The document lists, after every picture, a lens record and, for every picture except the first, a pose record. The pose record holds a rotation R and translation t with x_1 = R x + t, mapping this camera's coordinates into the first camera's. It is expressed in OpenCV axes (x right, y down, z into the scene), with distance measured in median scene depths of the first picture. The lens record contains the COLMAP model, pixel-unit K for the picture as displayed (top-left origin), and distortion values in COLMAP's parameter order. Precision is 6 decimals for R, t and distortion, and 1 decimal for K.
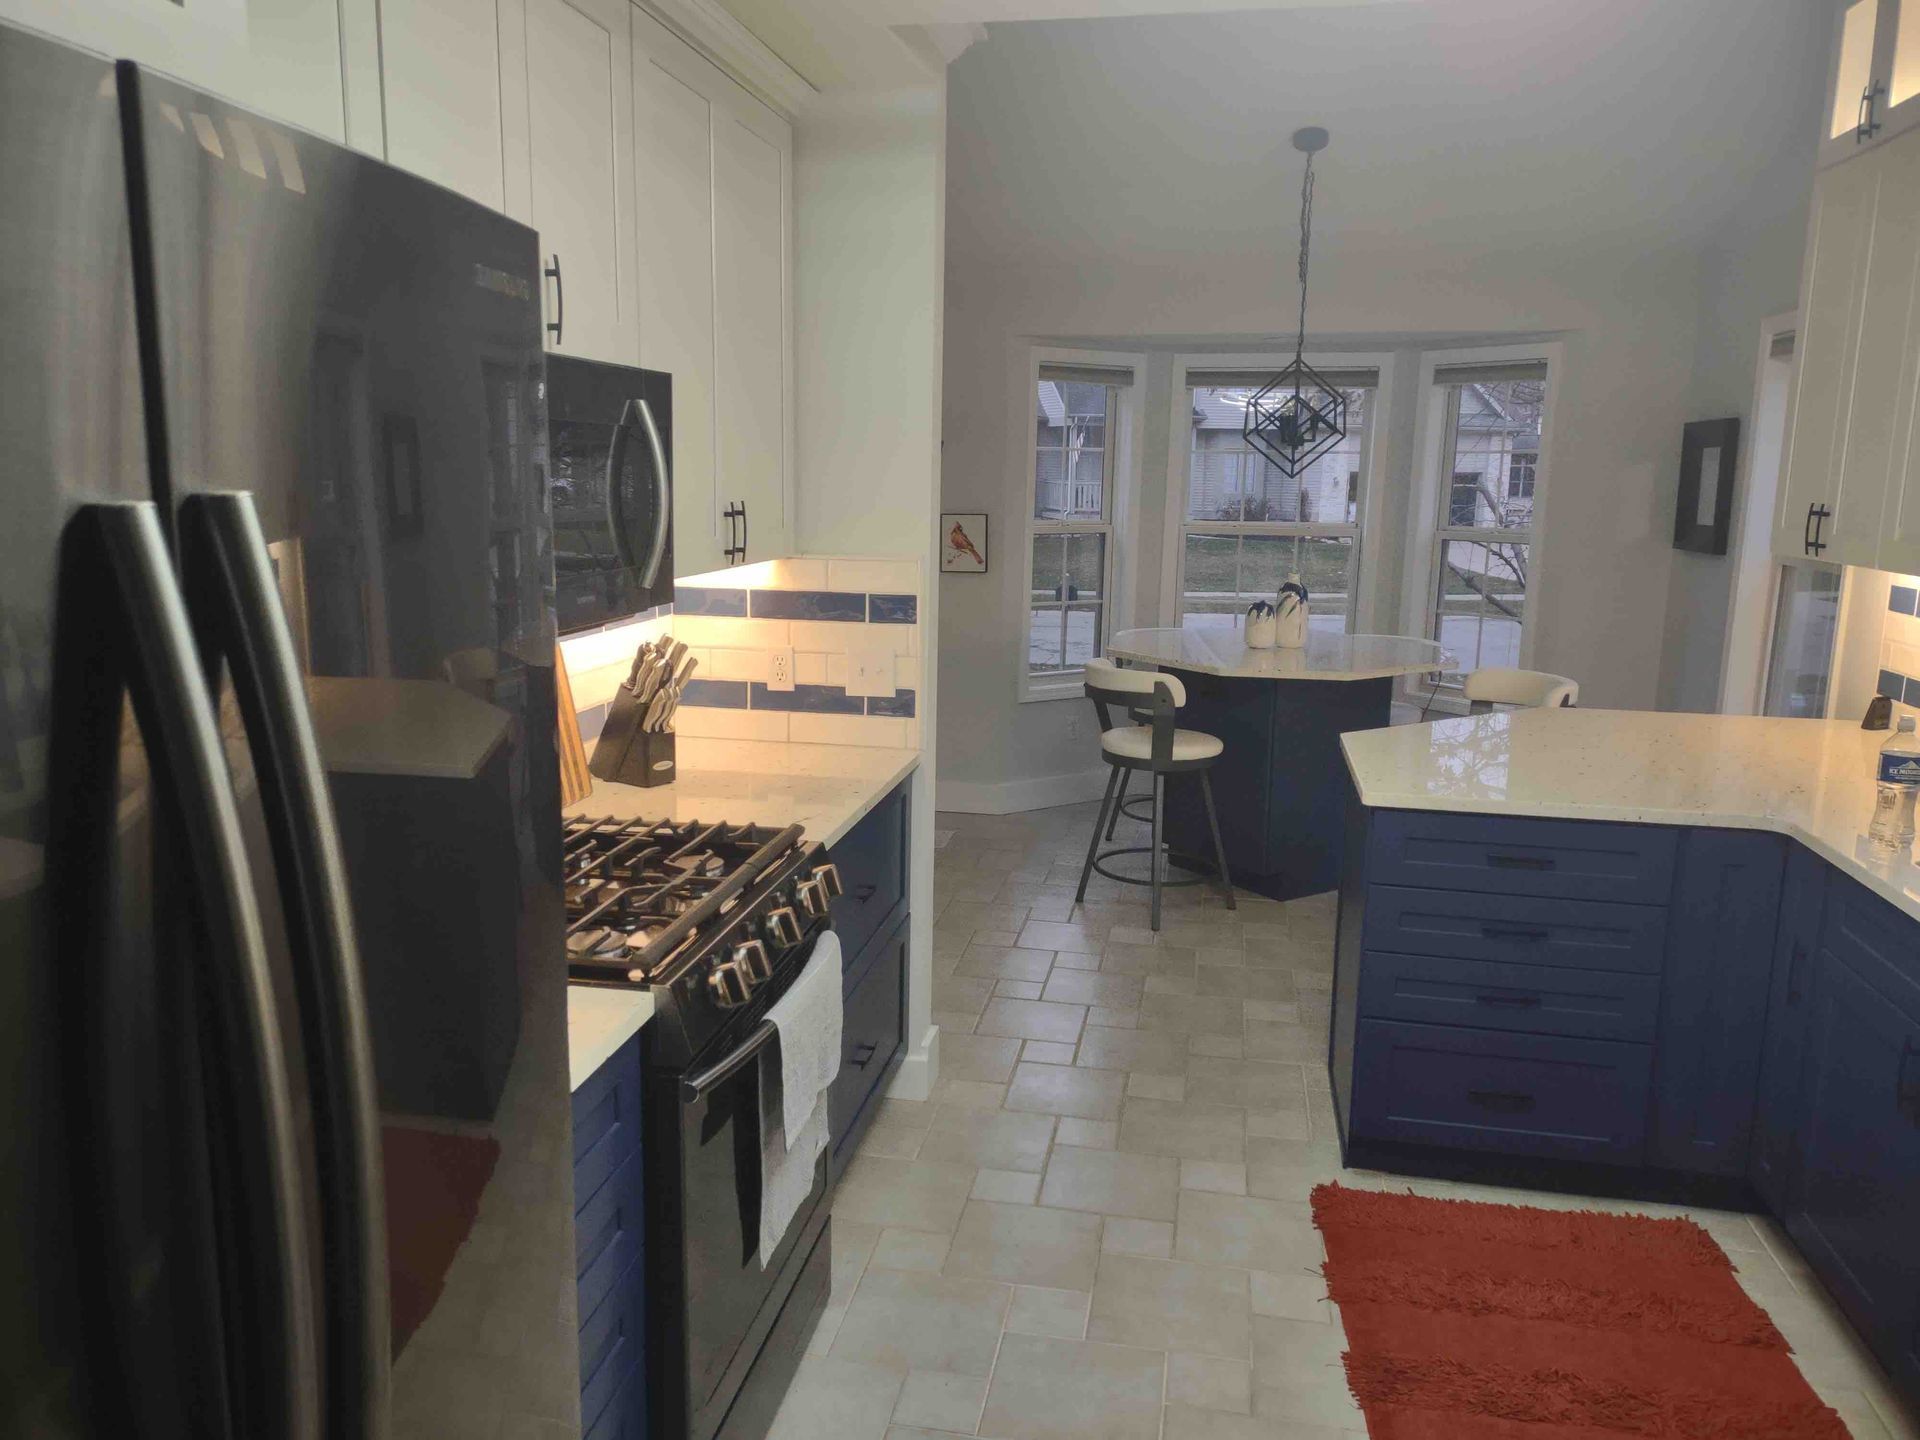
lens RADIAL K [[1443.7, 0, 955.1], [0, 1443.7, 738.3], [0, 0, 1]] dist [0.079698, -0.095139]
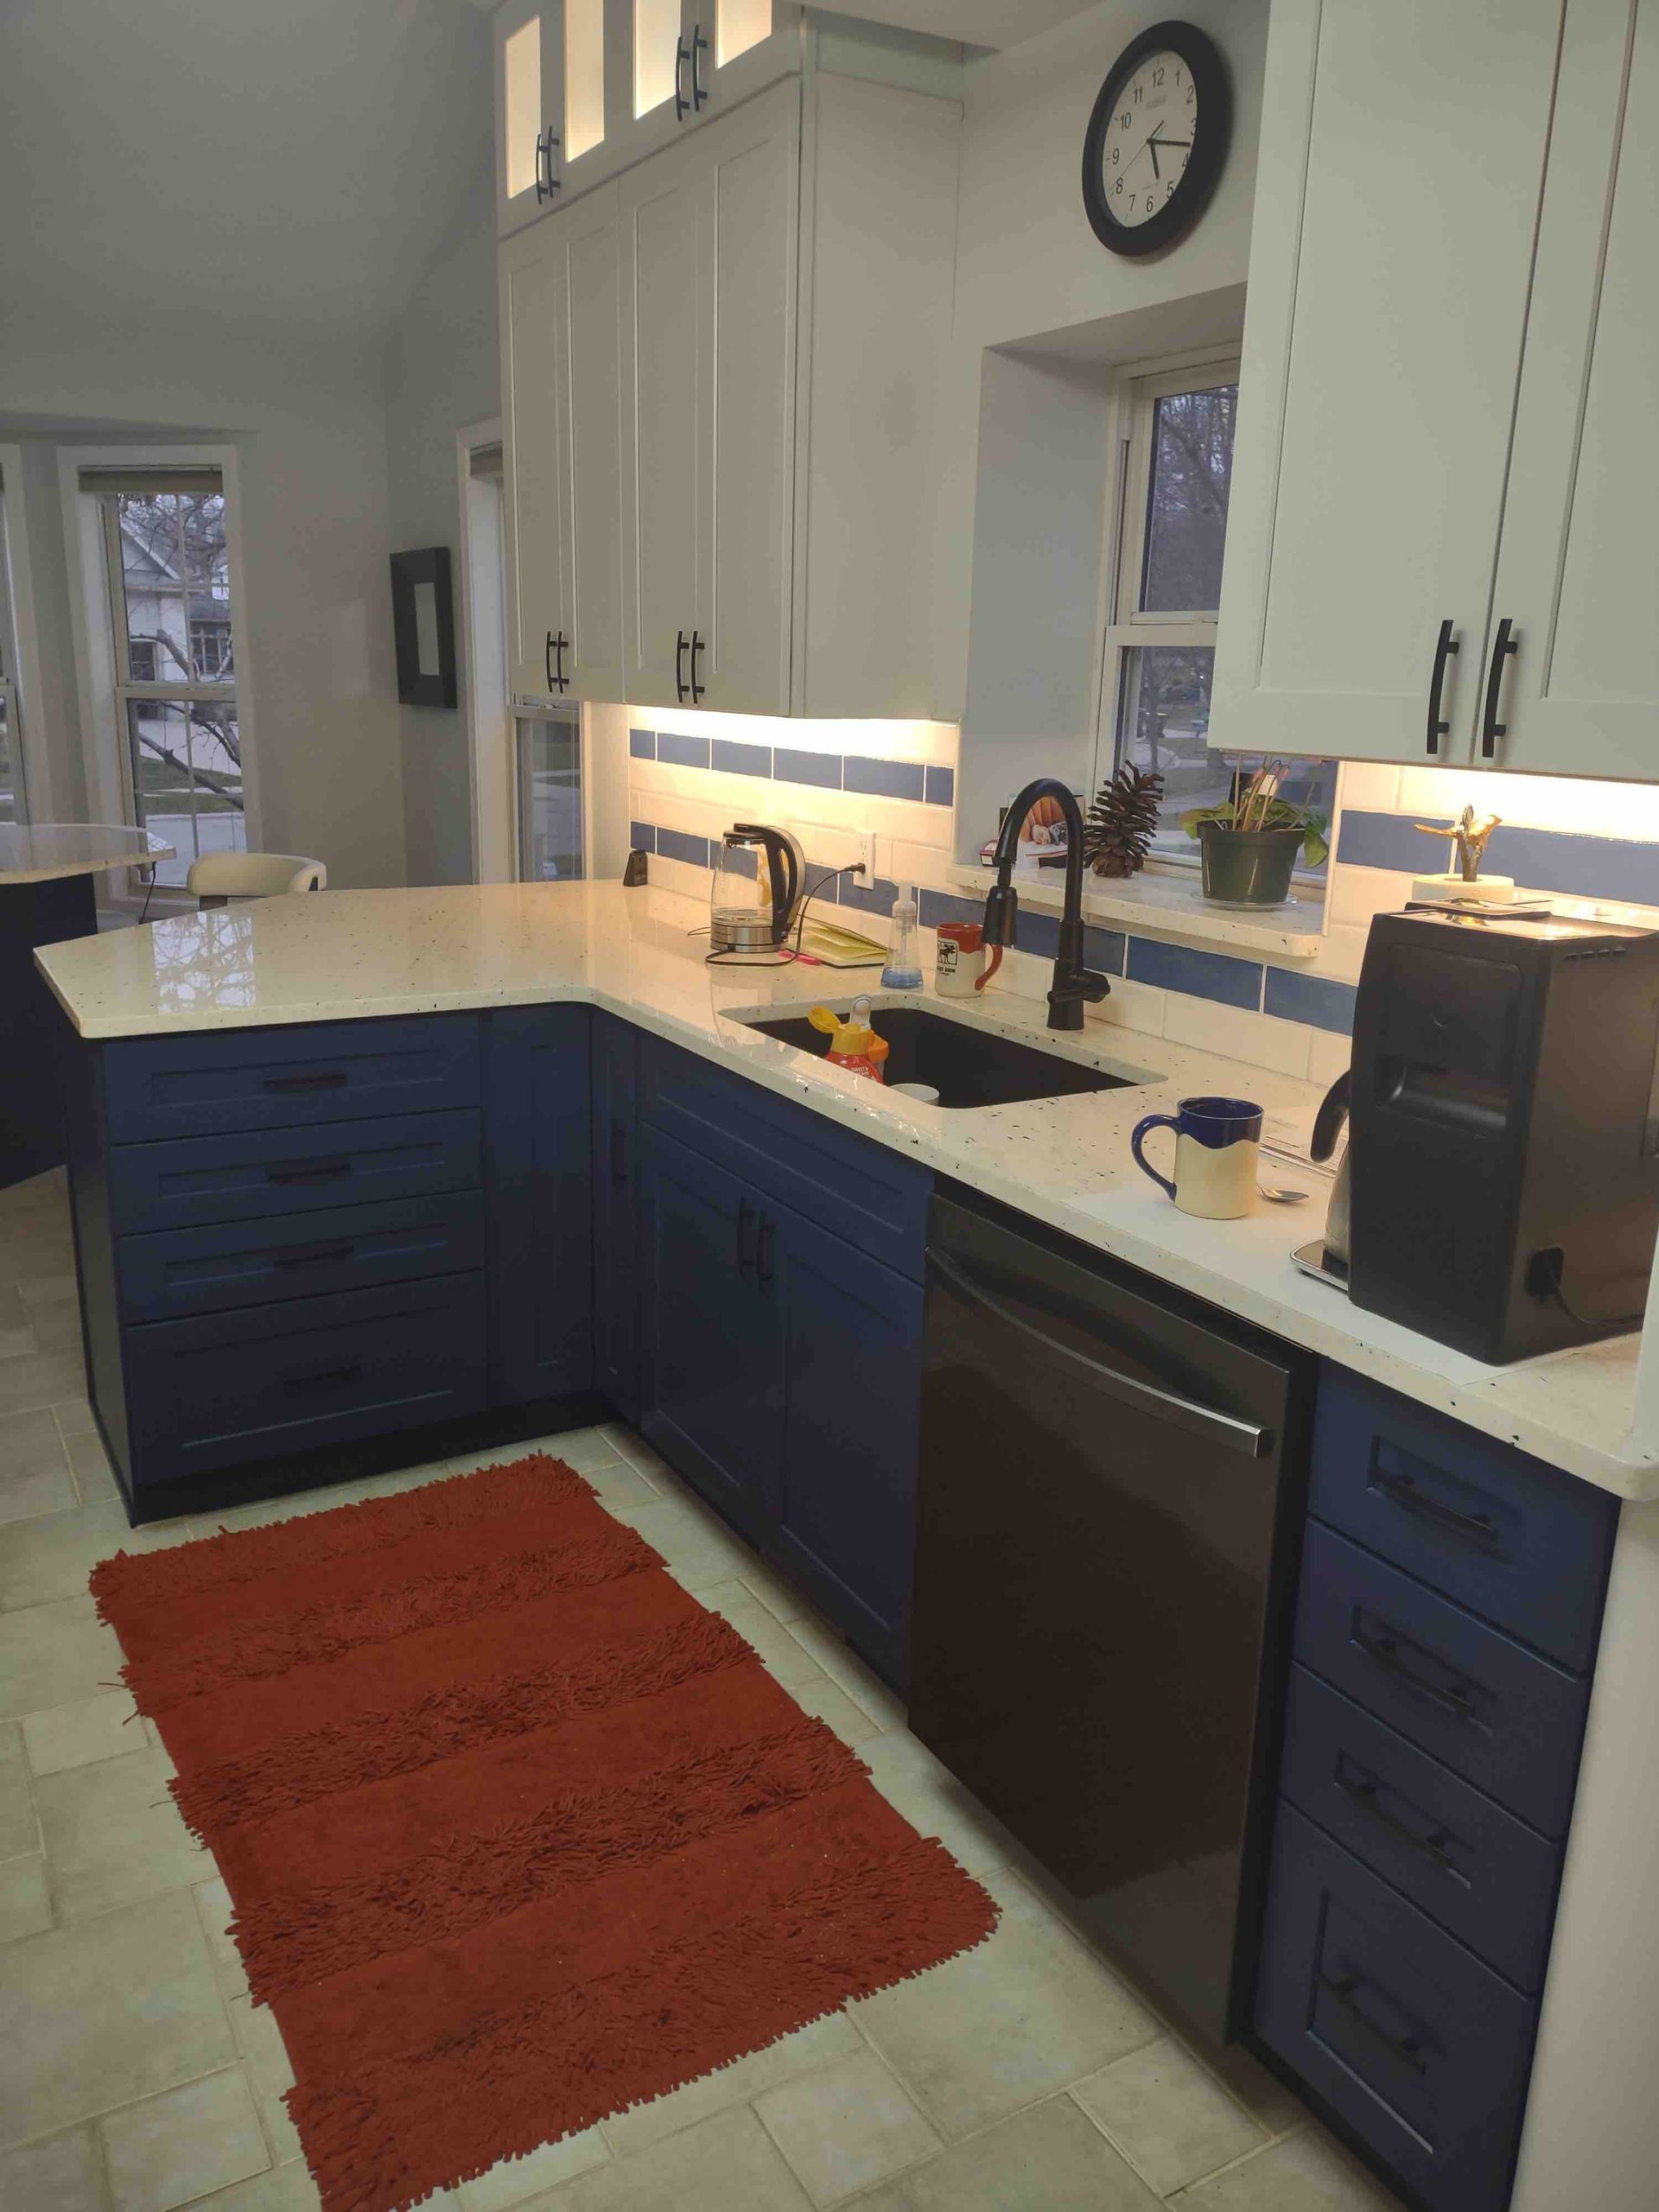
lens RADIAL K [[1663.3, 0, 818.9], [0, 1663.3, 1095.1], [0, 0, 1]] dist [0.079698, -0.095139]
pose [[0.762215, -0.163383, 0.626366, 0.030039], [0.111967, 0.986315, 0.121021, 0.011530], [-0.637567, -0.022111, 0.770077, 0.113783]]
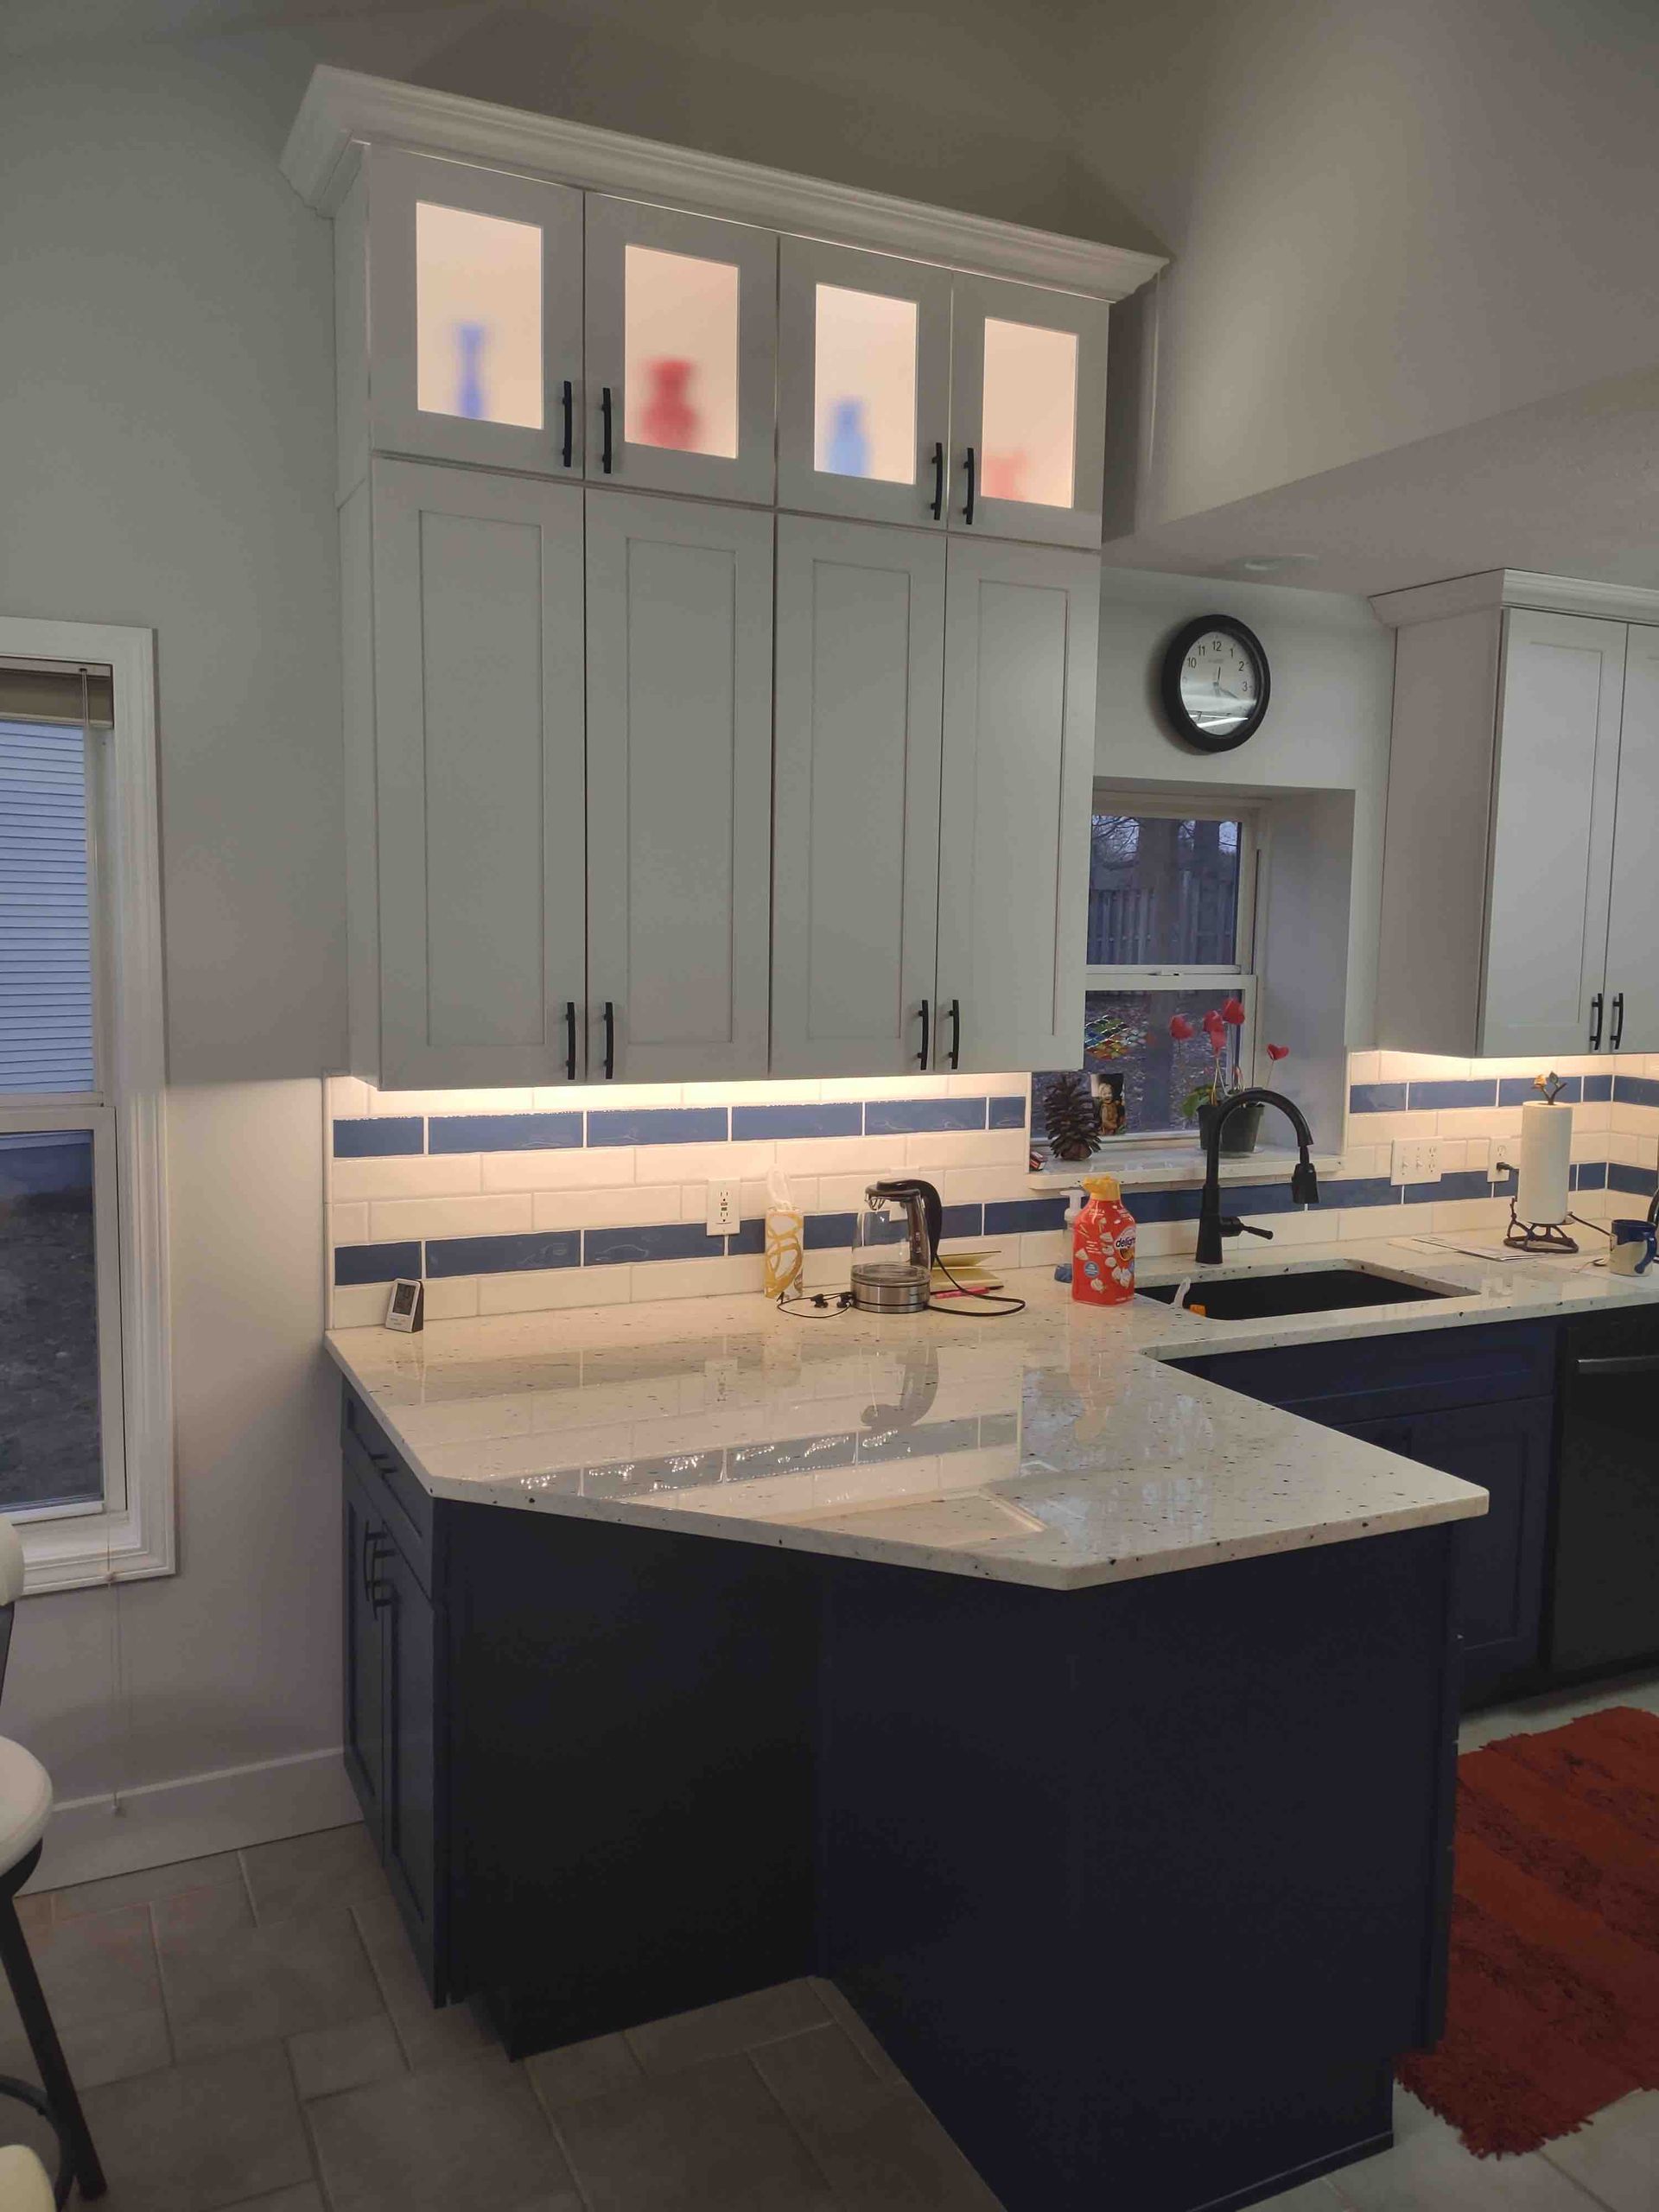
lens RADIAL K [[1663.3, 0, 832.4], [0, 1663.3, 1110.6], [0, 0, 1]] dist [0.079698, -0.095139]
pose [[-0.607277, -0.109986, 0.786840, -0.081977], [0.121572, 0.965844, 0.228835, -0.279475], [-0.785134, 0.234624, -0.573164, 1.399364]]
